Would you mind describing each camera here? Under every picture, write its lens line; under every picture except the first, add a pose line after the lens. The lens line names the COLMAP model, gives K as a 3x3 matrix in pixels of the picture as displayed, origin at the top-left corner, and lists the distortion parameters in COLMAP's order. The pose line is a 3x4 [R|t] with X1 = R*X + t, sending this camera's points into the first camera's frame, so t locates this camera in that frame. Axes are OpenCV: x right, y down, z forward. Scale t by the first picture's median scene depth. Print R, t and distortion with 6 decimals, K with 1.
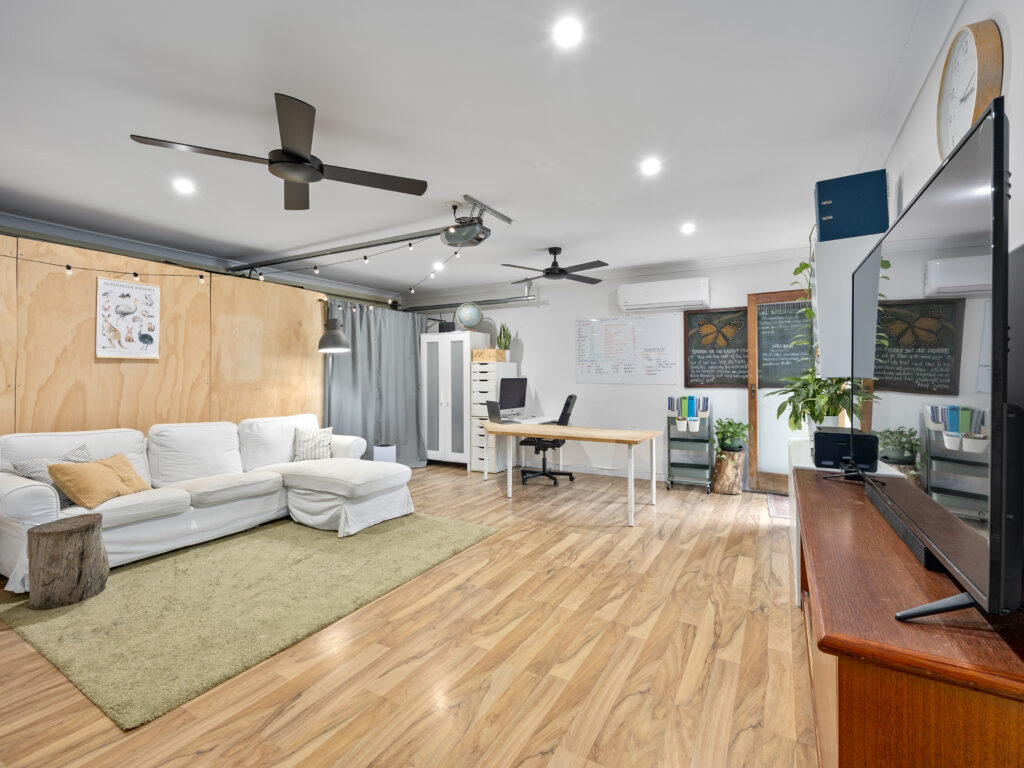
lens RADIAL K [[477.0, 0, 512.0], [0, 477.0, 384.0], [0, 0, 1]] dist [-0.002808, -0.000009]
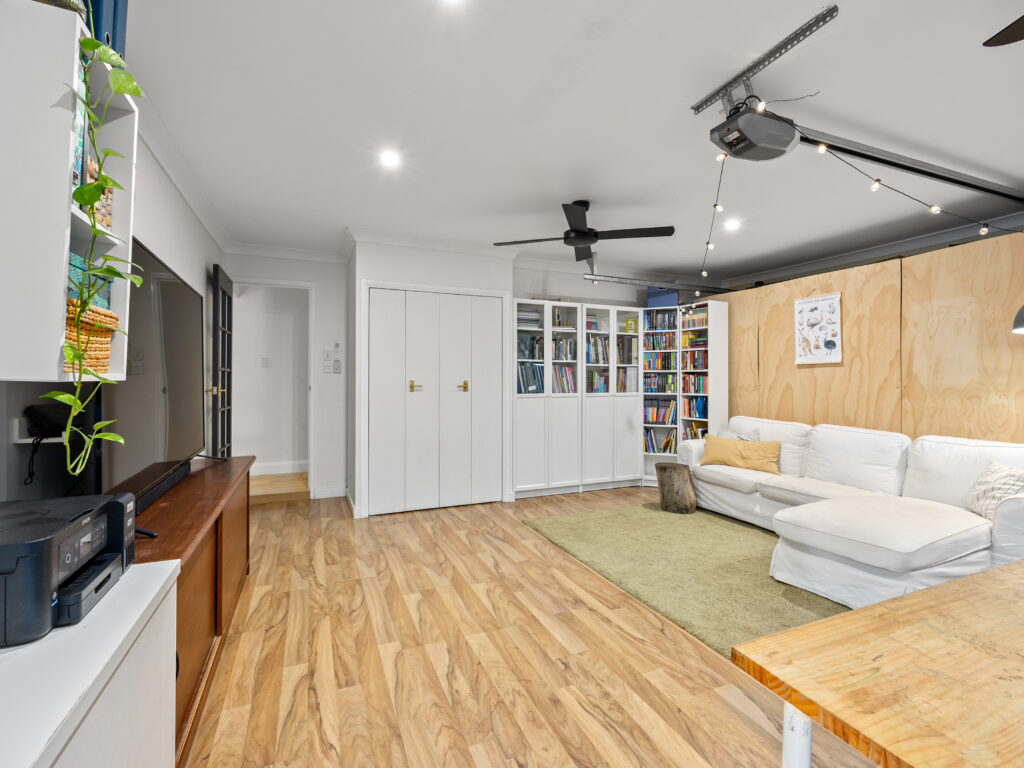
lens RADIAL K [[477.0, 0, 512.0], [0, 477.0, 384.0], [0, 0, 1]] dist [-0.002808, -0.000009]
pose [[-0.610558, 0.007207, -0.791939, 0.603274], [-0.011689, 0.999768, 0.018110, -0.018290], [0.791886, 0.020314, -0.610331, 1.226544]]
